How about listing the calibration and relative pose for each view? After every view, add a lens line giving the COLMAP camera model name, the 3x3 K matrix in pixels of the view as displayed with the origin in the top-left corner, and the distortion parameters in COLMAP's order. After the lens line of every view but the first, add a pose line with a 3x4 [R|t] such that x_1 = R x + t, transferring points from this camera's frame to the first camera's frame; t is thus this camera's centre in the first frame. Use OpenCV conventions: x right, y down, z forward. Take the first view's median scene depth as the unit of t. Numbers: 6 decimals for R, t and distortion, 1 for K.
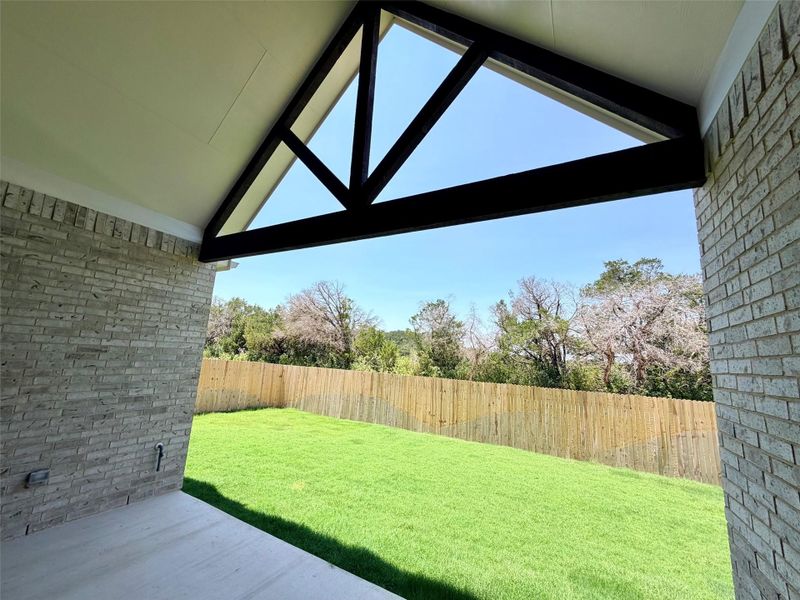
lens RADIAL K [[322.6, 0, 395.6], [0, 322.6, 297.6], [0, 0, 1]] dist [0.003560, -0.001000]
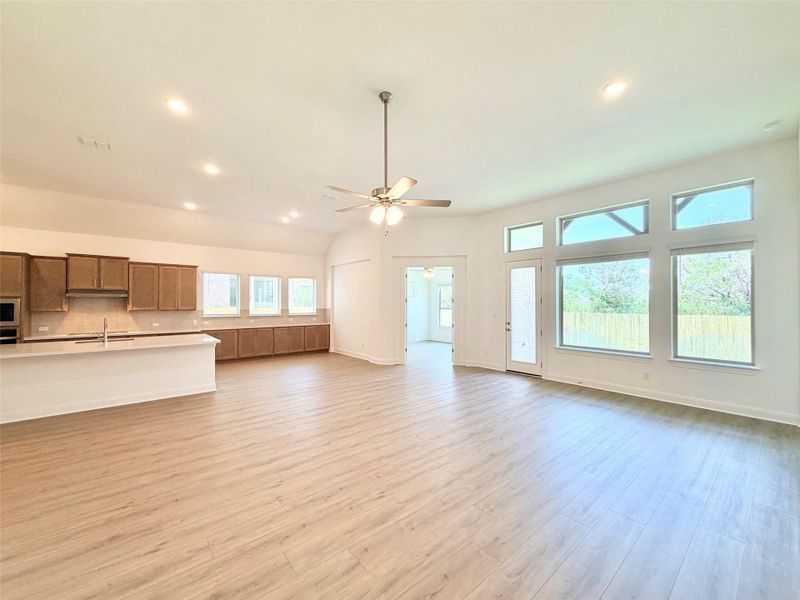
lens RADIAL K [[322.6, 0, 396.4], [0, 322.6, 300.4], [0, 0, 1]] dist [0.003560, -0.001000]
pose [[0.931408, -0.059237, -0.359124, -0.215211], [0.115833, 0.983611, 0.138172, -0.077619], [0.345053, -0.170293, 0.923005, -0.411855]]
